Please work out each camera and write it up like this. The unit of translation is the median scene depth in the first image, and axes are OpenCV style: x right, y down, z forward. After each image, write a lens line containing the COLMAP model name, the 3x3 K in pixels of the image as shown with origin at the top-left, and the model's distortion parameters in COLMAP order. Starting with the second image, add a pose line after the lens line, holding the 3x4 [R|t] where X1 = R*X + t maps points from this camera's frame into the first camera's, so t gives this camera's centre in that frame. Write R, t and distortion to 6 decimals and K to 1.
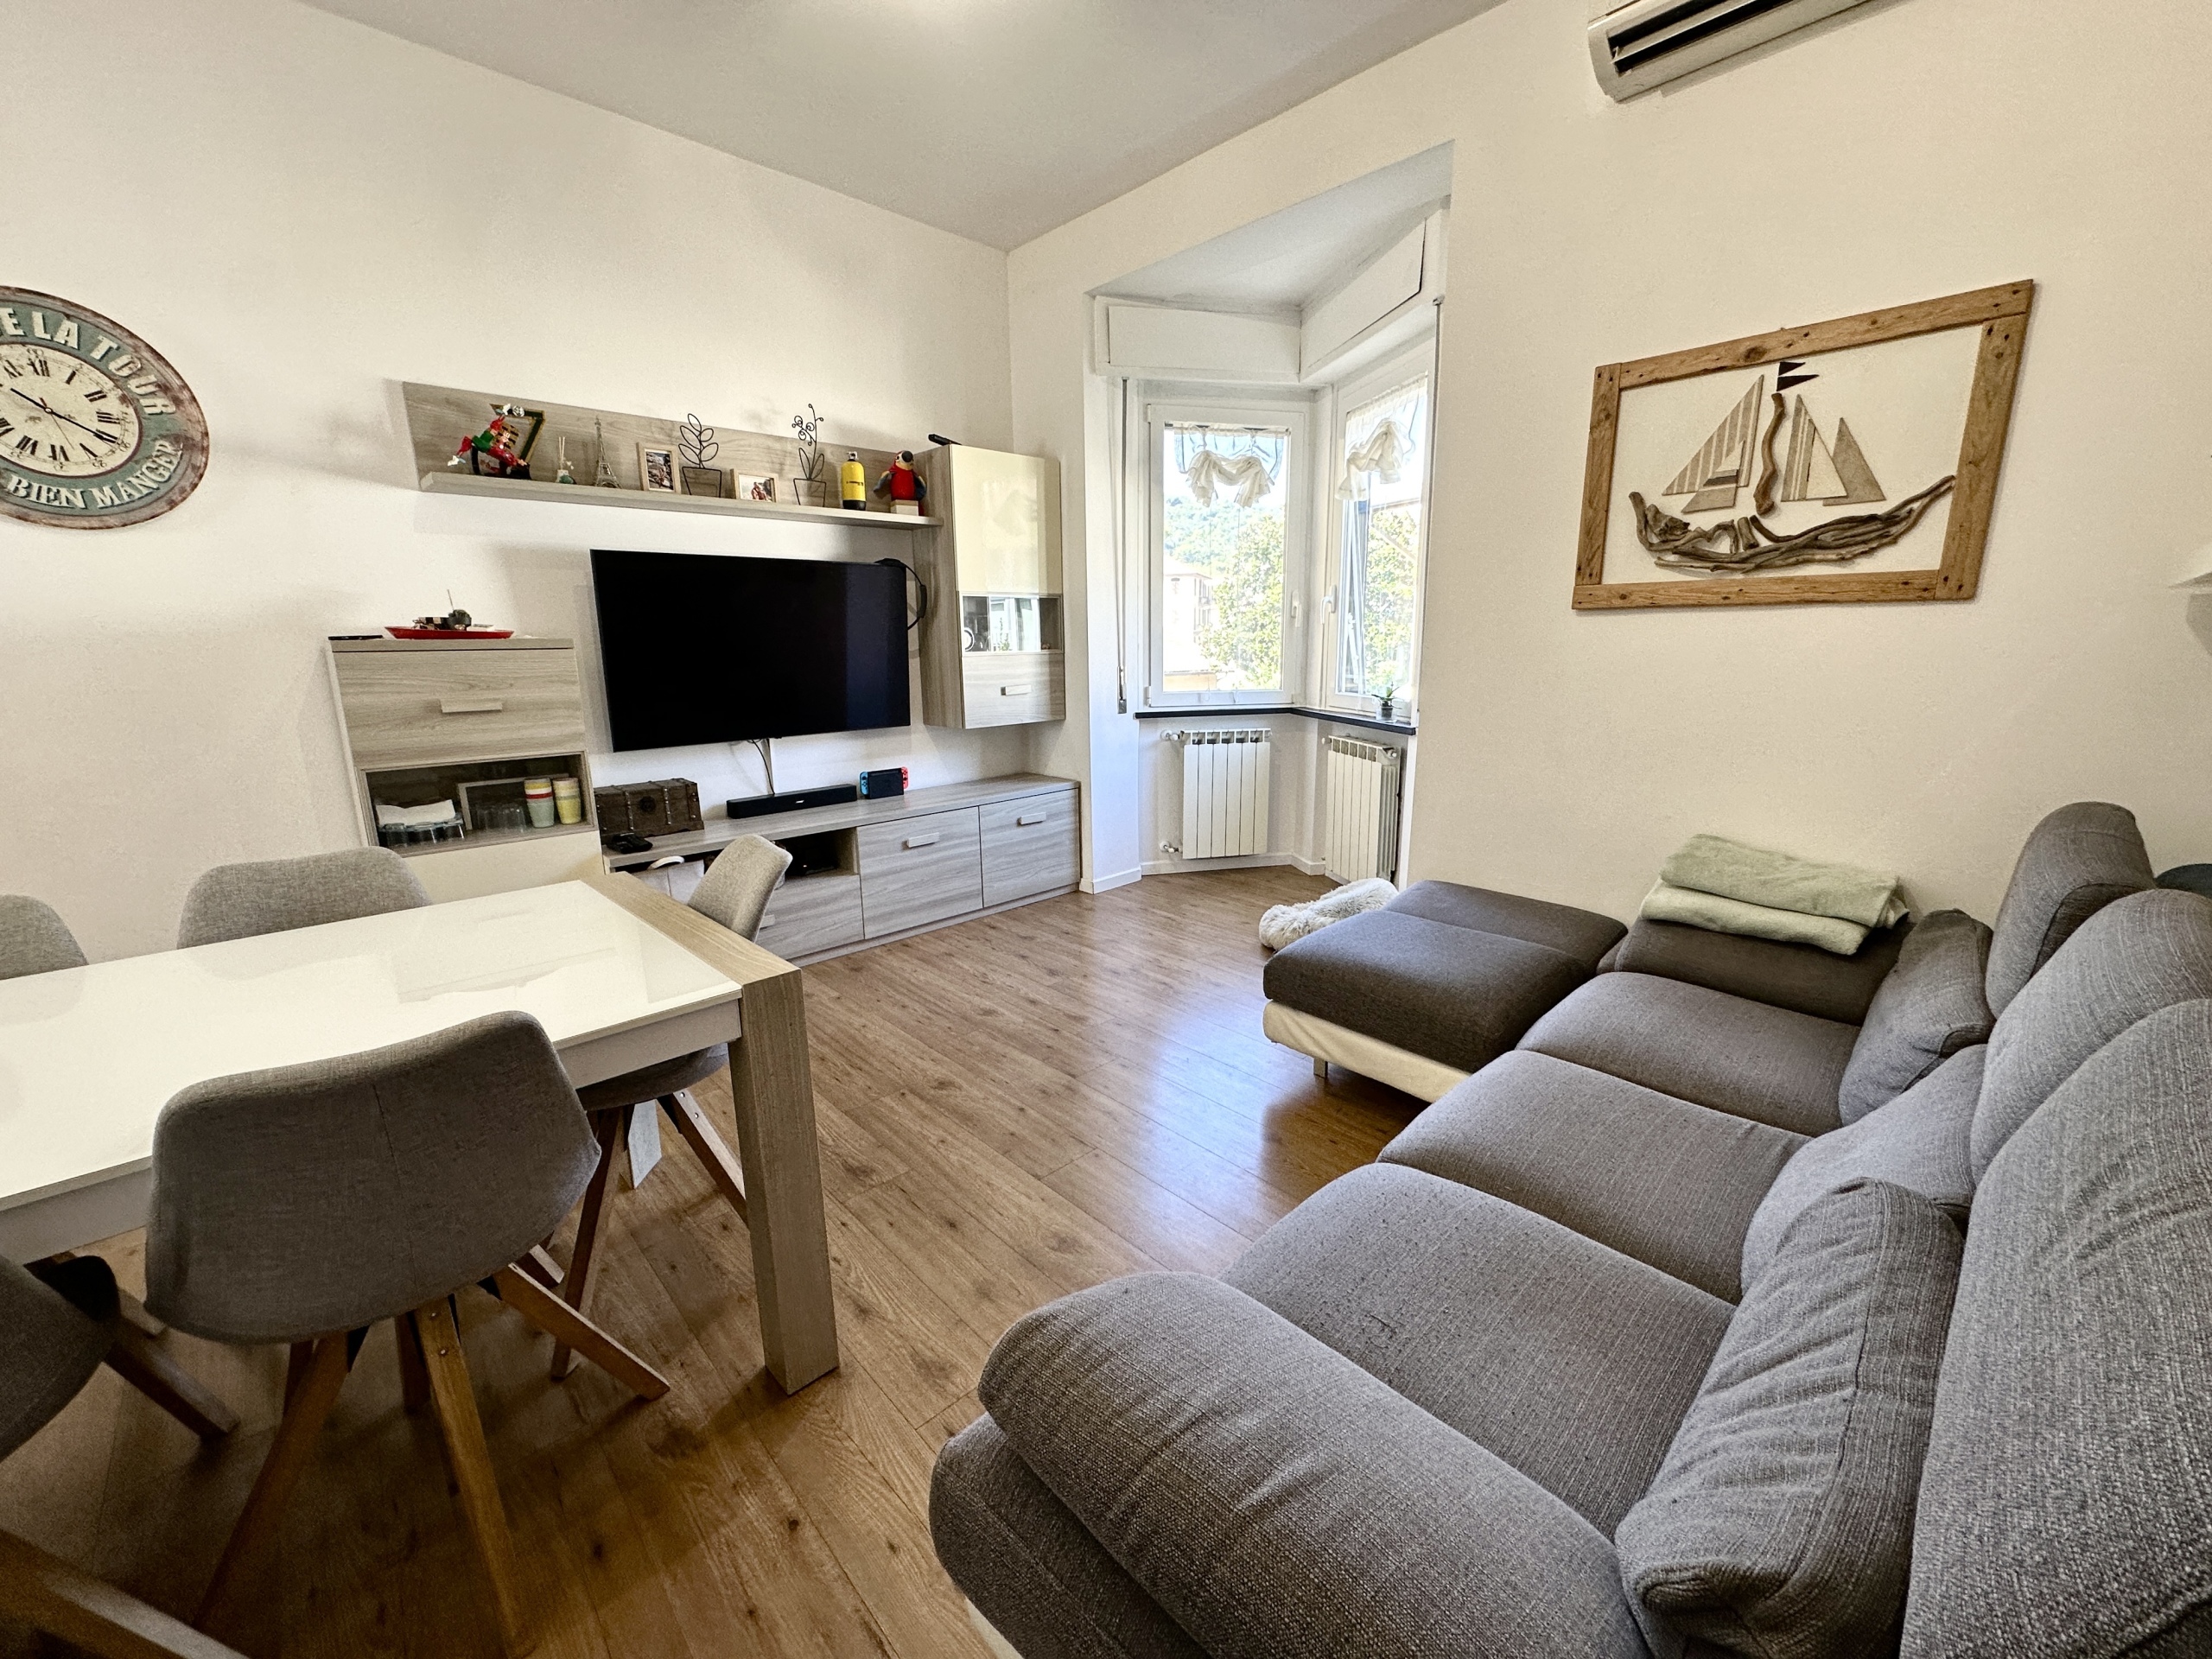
lens RADIAL K [[883.0, 0, 1106.0], [0, 883.0, 829.5], [0, 0, 1]] dist [-0.001099, -0.000155]
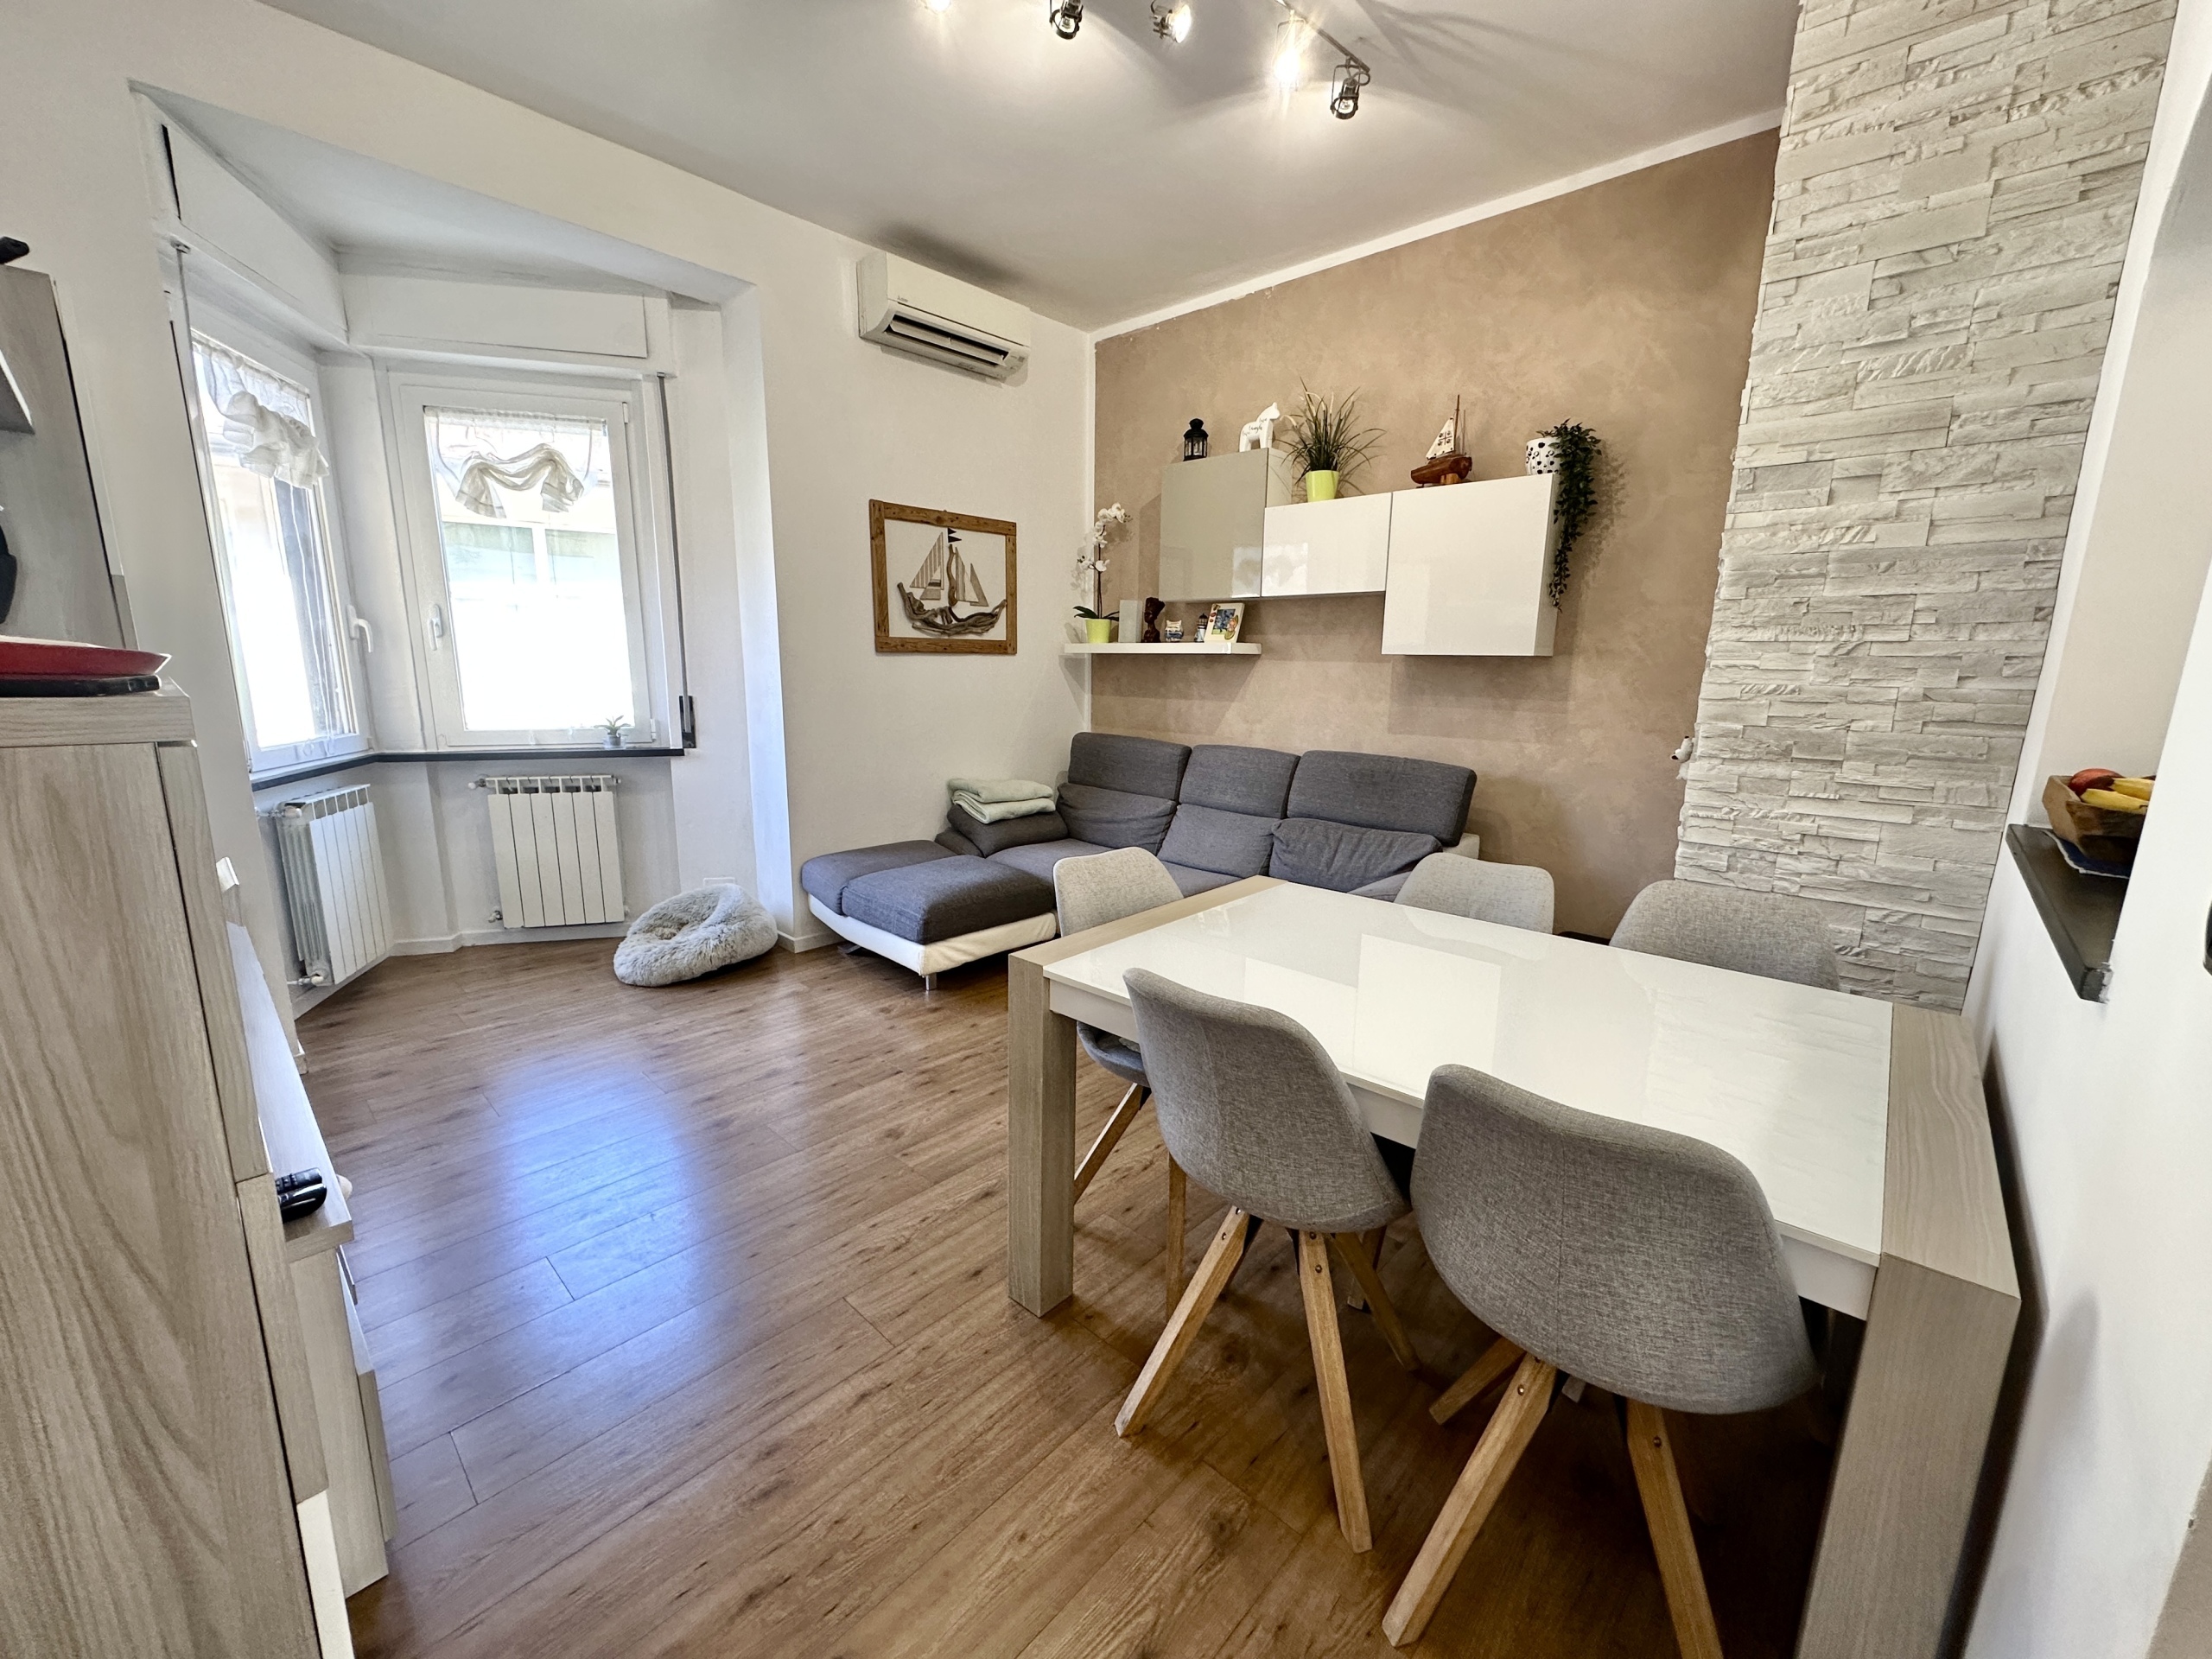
lens RADIAL K [[883.0, 0, 1106.0], [0, 883.0, 829.5], [0, 0, 1]] dist [-0.001099, -0.000155]
pose [[-0.059597, -0.181278, 0.981625, -1.165902], [0.200458, 0.961167, 0.189670, -0.179625], [-0.977888, 0.208078, -0.020944, 0.777575]]
